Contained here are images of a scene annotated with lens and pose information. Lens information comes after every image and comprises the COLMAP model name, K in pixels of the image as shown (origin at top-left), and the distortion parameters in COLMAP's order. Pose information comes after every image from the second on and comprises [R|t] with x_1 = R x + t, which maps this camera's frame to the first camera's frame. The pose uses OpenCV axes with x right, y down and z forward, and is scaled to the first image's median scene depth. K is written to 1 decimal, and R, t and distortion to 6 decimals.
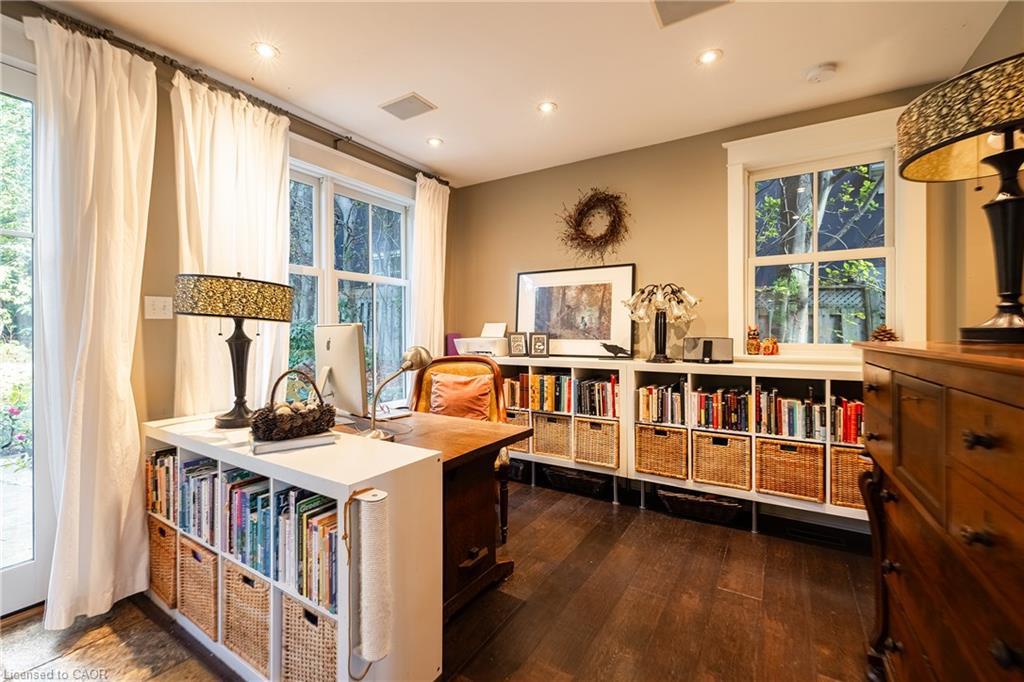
lens RADIAL K [[438.9, 0, 508.3], [0, 438.9, 337.2], [0, 0, 1]] dist [0.000425, -0.000510]
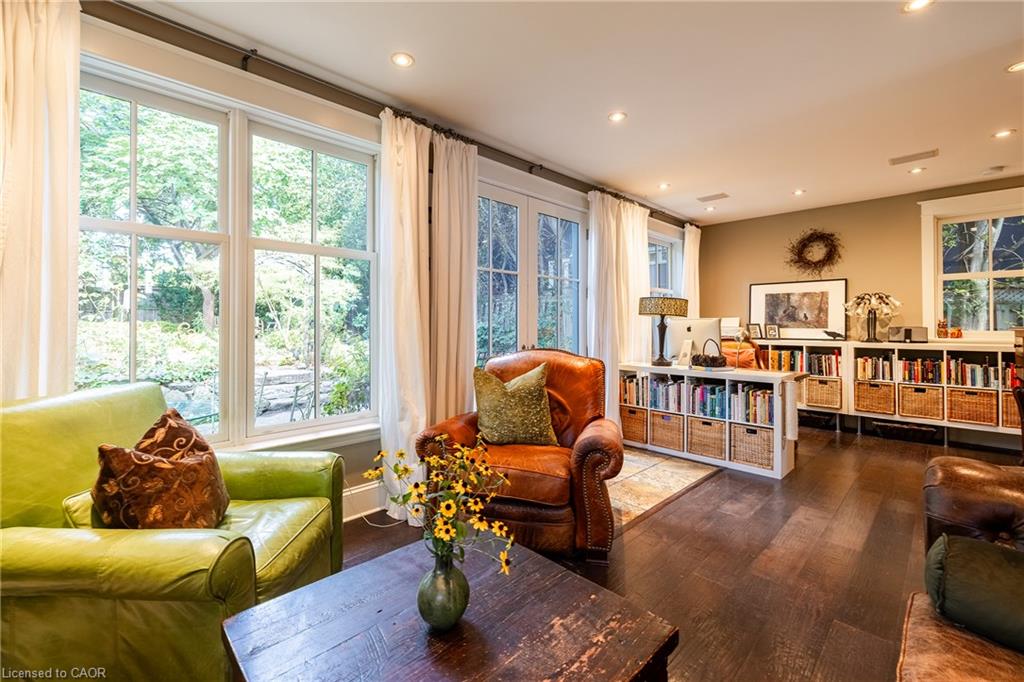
lens RADIAL K [[438.9, 0, 510.7], [0, 438.9, 324.1], [0, 0, 1]] dist [0.000425, -0.000510]
pose [[0.973987, 0.003381, -0.226577, -0.575902], [-0.006779, 0.999876, -0.014222, 0.022741], [0.226501, 0.015388, 0.973889, -0.855581]]
